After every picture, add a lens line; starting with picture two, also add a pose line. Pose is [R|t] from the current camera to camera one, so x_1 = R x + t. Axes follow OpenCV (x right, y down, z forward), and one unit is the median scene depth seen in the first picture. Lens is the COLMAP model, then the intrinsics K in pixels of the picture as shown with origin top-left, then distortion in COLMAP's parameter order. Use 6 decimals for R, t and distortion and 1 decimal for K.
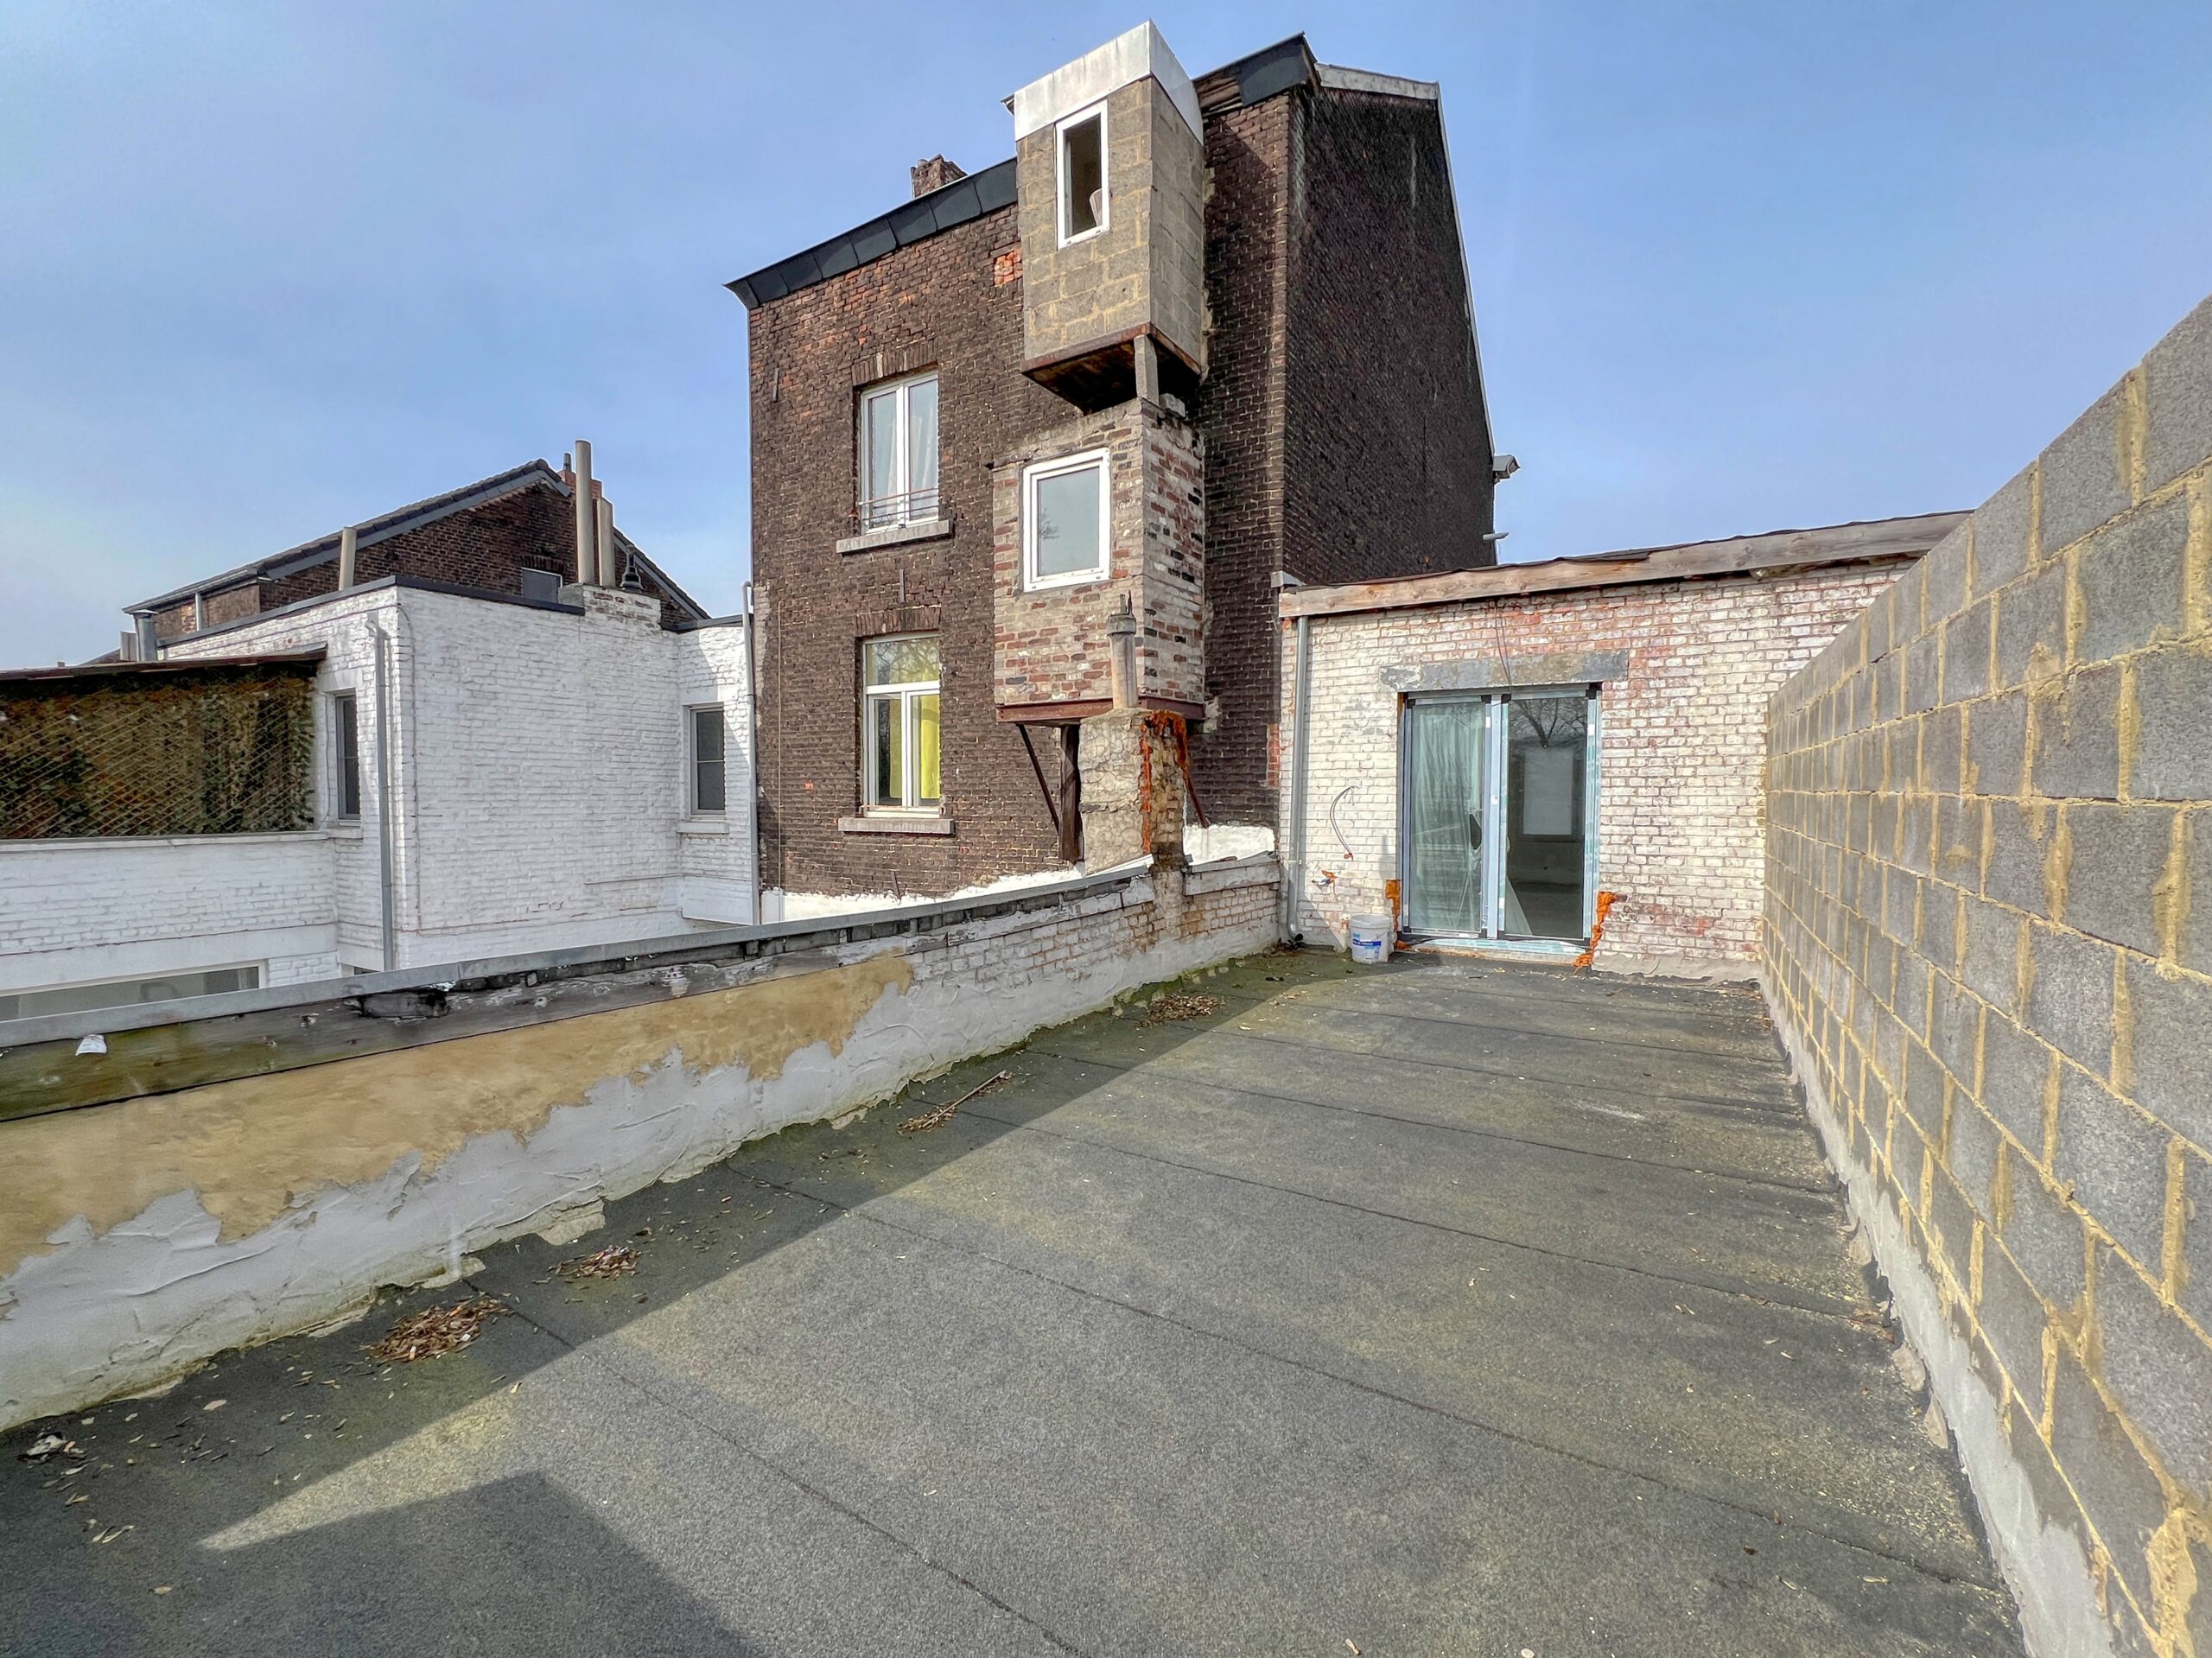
lens RADIAL K [[887.5, 0, 1099.1], [0, 887.5, 831.8], [0, 0, 1]] dist [-0.000620, 0.000192]
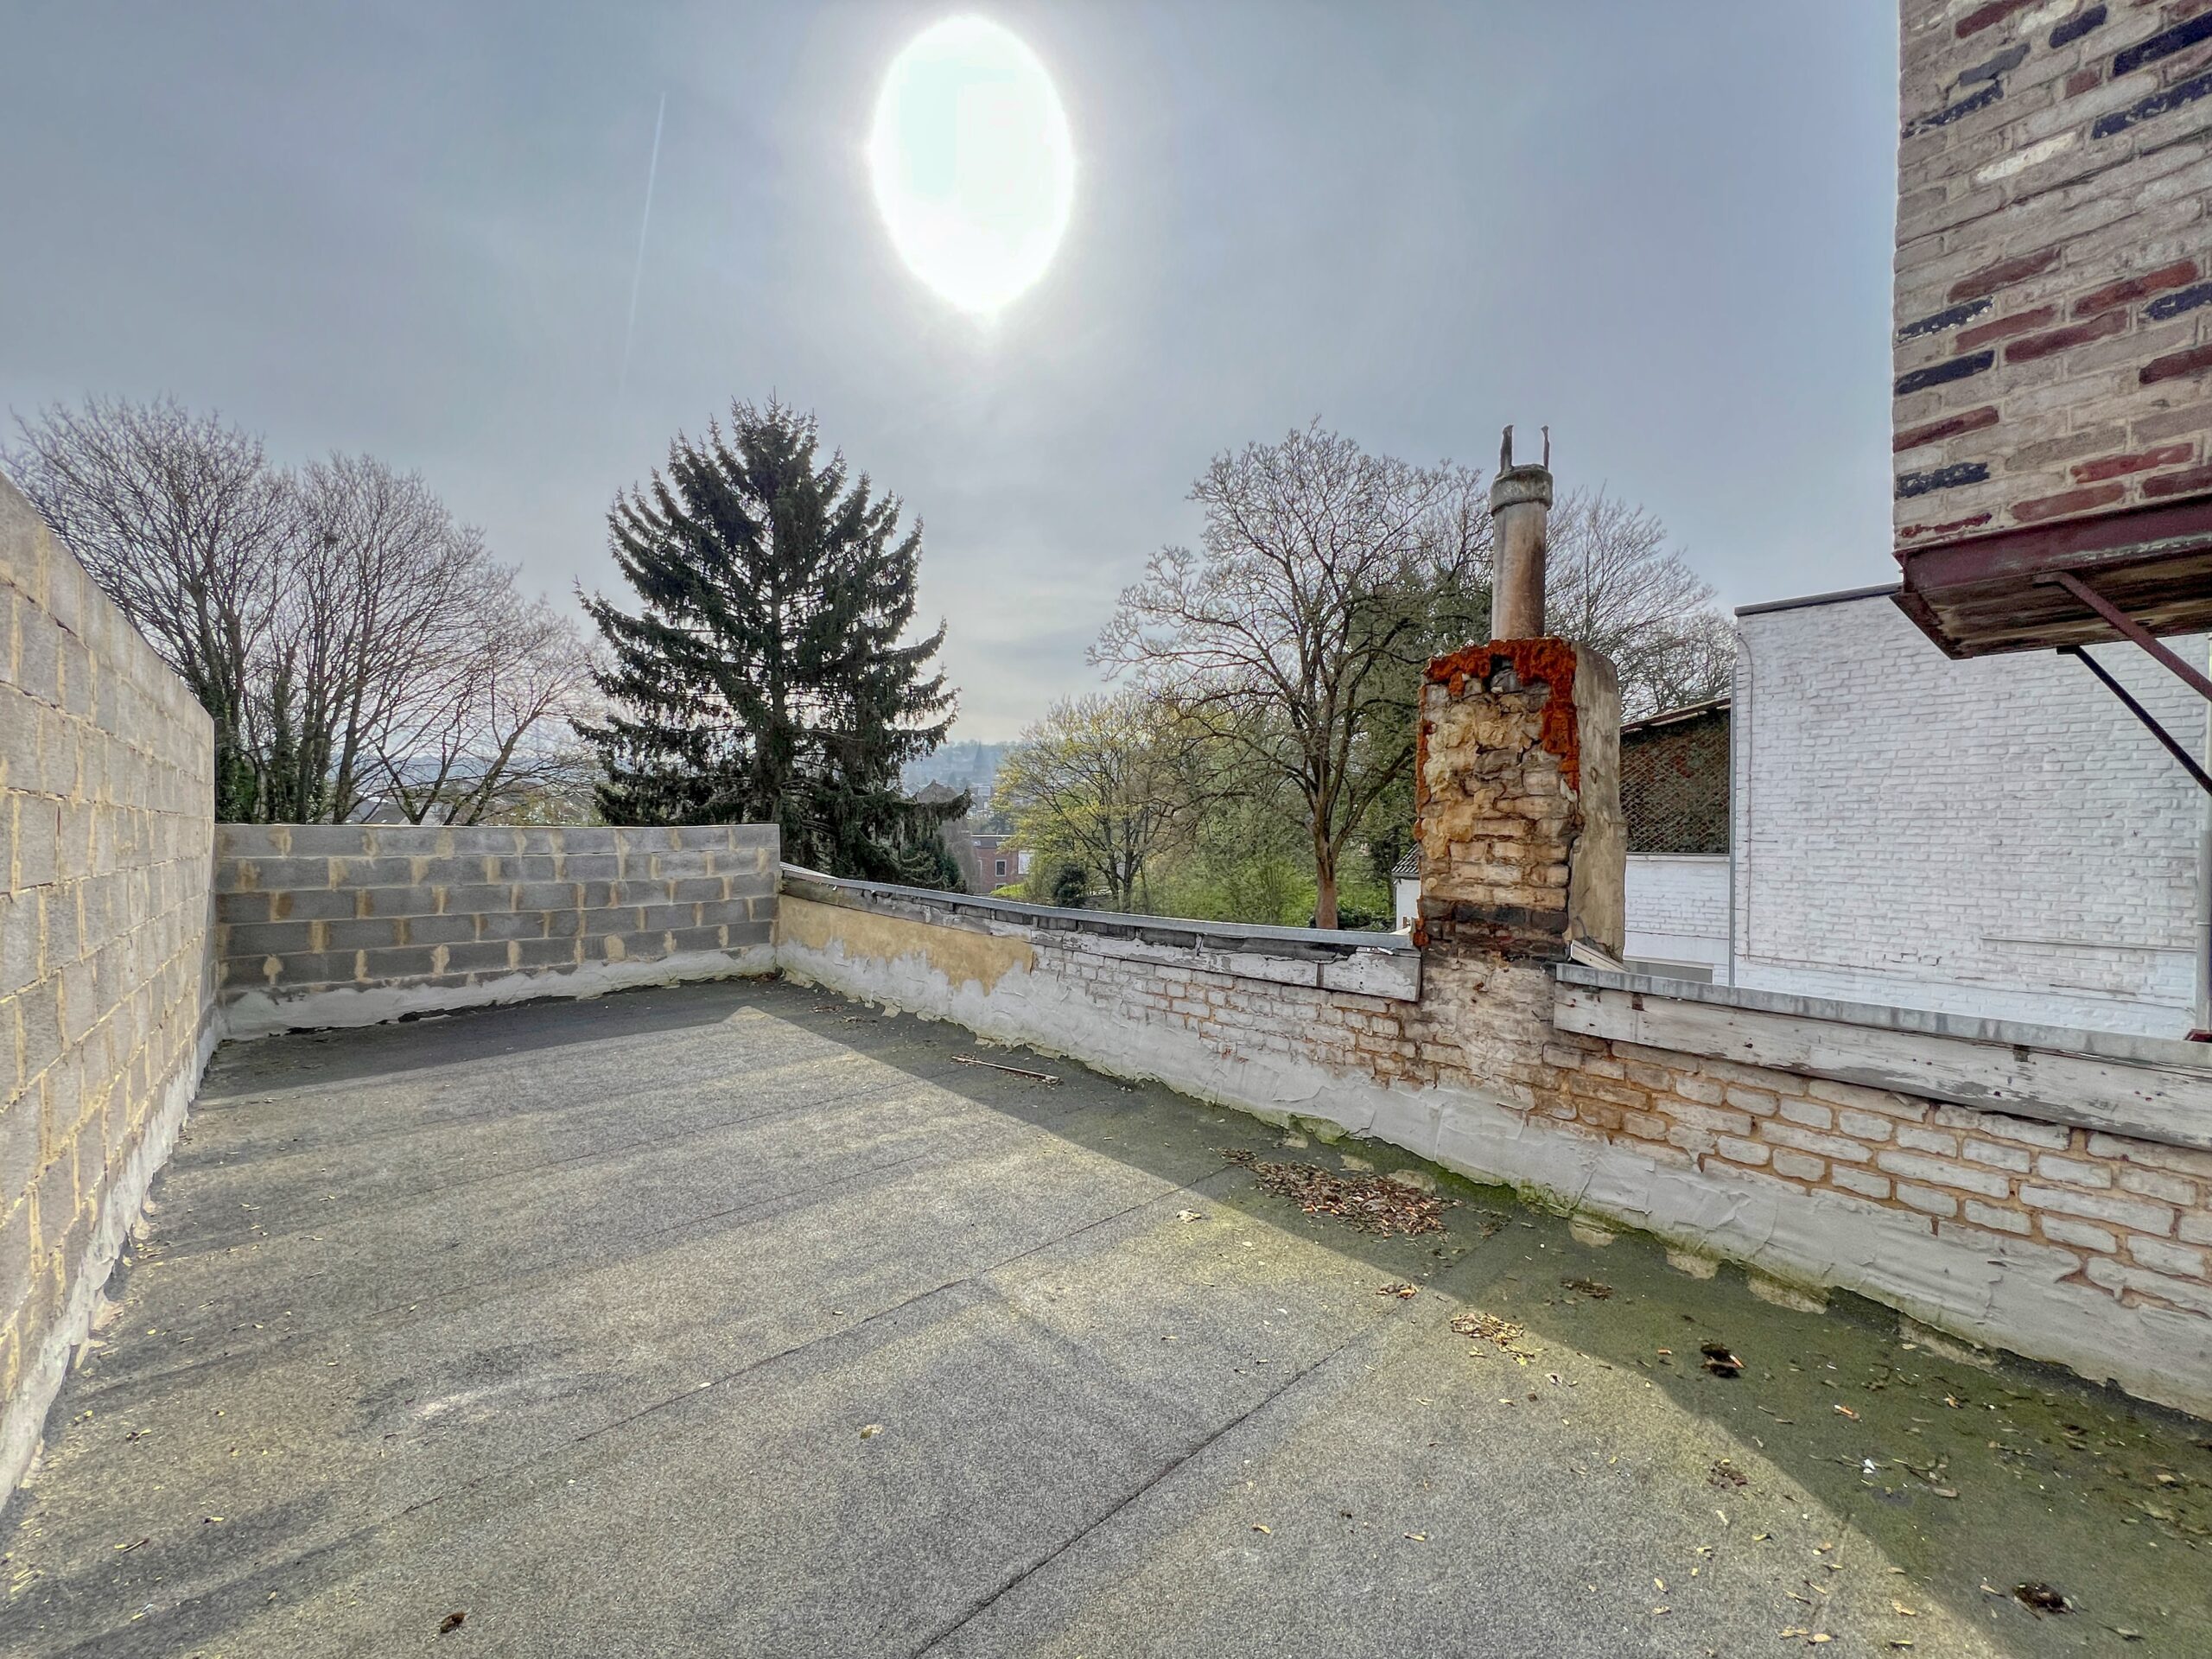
lens RADIAL K [[882.1, 0, 1118.6], [0, 882.1, 833.0], [0, 0, 1]] dist [-0.000202, -0.000343]
pose [[-0.253509, 0.009399, -0.967287, 0.745495], [-0.040720, 0.998963, 0.020379, -0.035991], [0.966476, 0.044554, -0.252864, 1.123263]]
